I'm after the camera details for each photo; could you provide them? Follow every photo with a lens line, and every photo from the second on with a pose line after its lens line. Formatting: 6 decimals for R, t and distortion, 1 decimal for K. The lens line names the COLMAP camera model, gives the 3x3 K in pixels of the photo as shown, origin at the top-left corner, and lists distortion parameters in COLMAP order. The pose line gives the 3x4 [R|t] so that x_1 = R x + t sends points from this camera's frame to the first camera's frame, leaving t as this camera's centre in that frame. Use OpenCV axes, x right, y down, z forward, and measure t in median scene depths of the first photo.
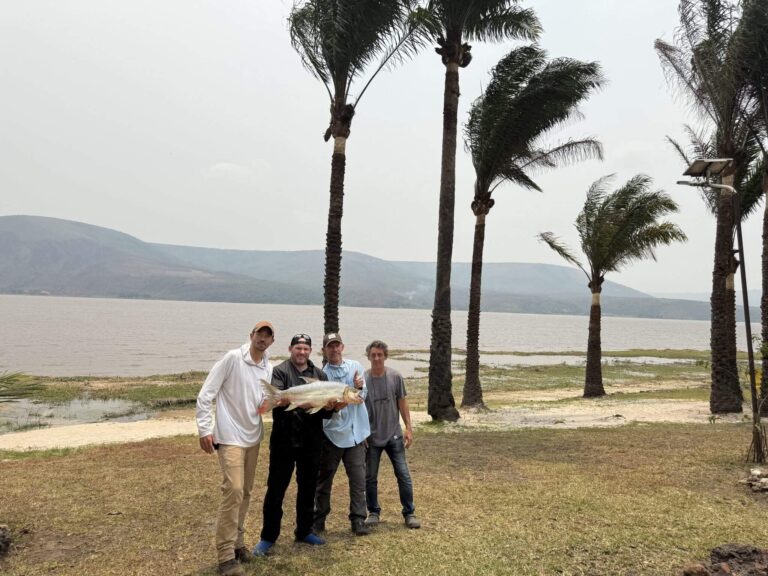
lens RADIAL K [[568.4, 0, 376.6], [0, 568.4, 291.1], [0, 0, 1]] dist [0.013336, -0.007409]
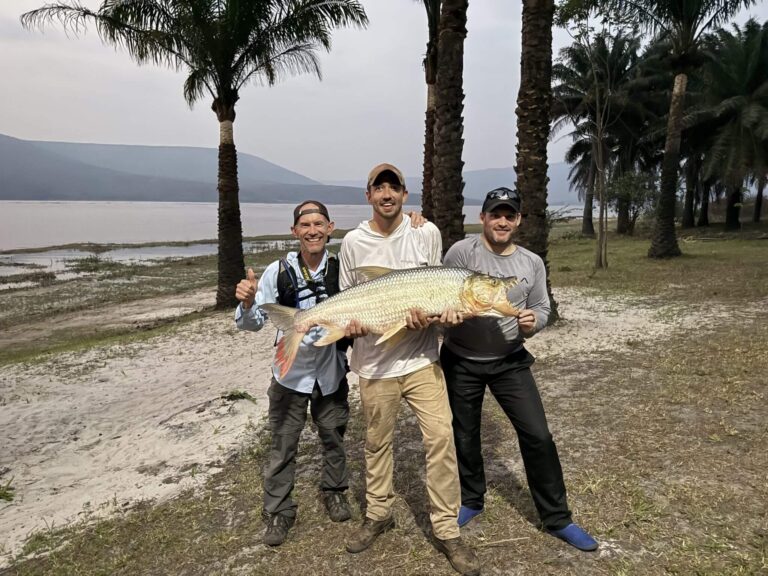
lens RADIAL K [[568.4, 0, 380.5], [0, 568.4, 288.2], [0, 0, 1]] dist [0.013336, -0.007409]
pose [[0.855472, -0.112601, 0.505460, 0.056070], [0.016535, 0.981516, 0.190666, 0.015433], [-0.517586, -0.154751, 0.841521, 0.112309]]
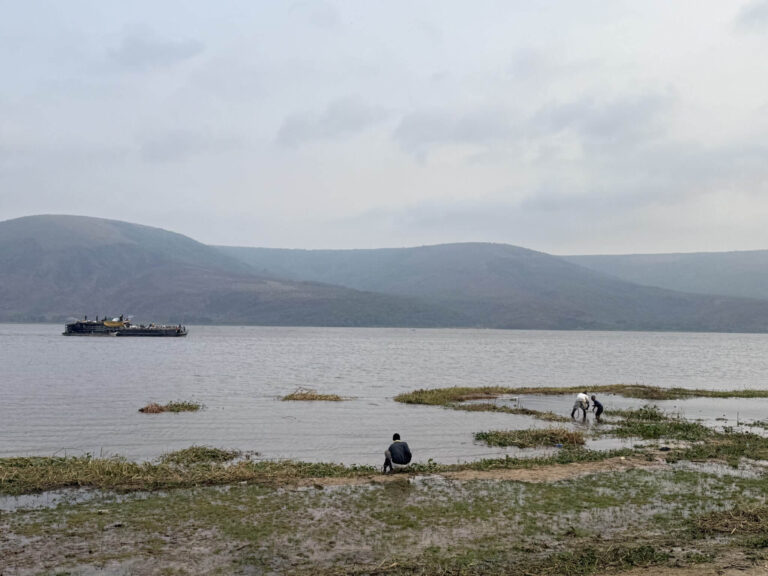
lens RADIAL K [[805.5, 0, 384.1], [0, 805.5, 287.3], [0, 0, 1]] dist [0.018701, 0.000000]
pose [[0.976832, -0.035619, -0.211024, 0.056770], [0.028575, 0.998931, -0.036333, 0.029404], [0.212093, 0.029461, 0.976805, 0.237544]]
